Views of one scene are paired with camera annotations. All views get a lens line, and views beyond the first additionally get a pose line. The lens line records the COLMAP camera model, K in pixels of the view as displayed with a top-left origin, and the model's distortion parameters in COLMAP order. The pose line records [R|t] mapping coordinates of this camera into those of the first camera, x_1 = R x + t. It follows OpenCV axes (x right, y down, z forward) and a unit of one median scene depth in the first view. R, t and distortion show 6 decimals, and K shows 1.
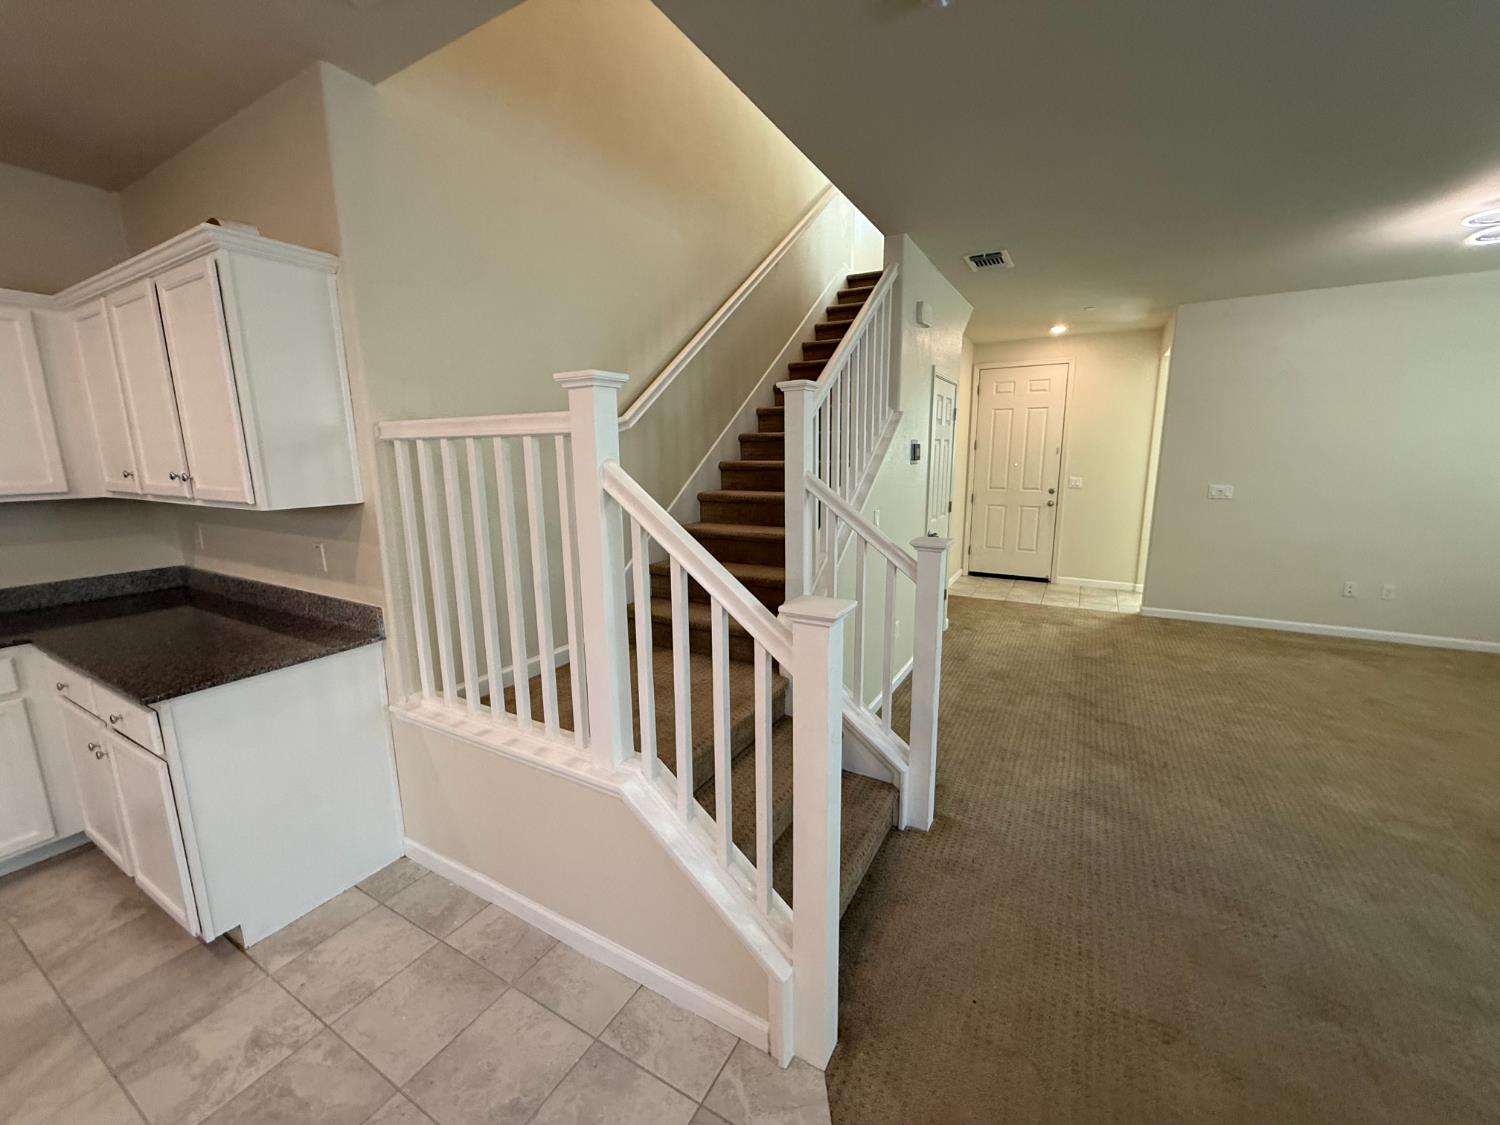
lens RADIAL K [[598.9, 0, 744.3], [0, 598.9, 560.0], [0, 0, 1]] dist [-0.000182, -0.000137]
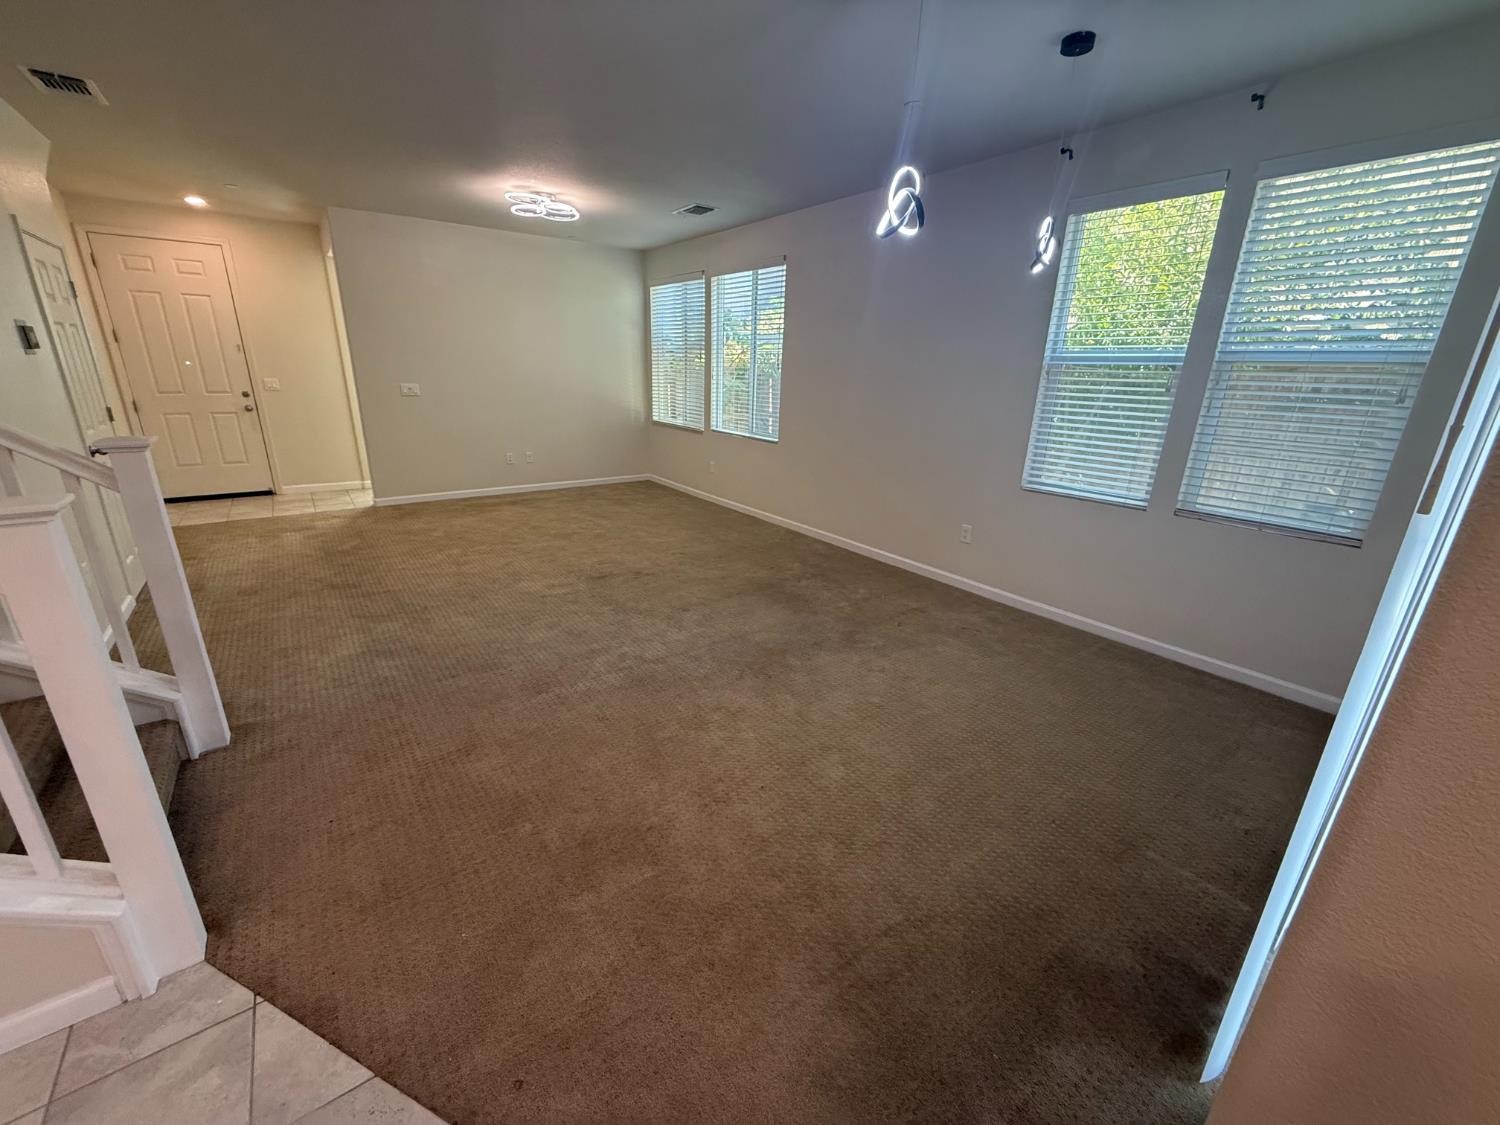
lens RADIAL K [[598.9, 0, 744.3], [0, 598.9, 560.0], [0, 0, 1]] dist [-0.000182, -0.000137]
pose [[0.401273, -0.266598, 0.876302, -0.085680], [0.134769, 0.963477, 0.231406, 0.035188], [-0.905990, 0.025242, 0.422547, -0.115711]]
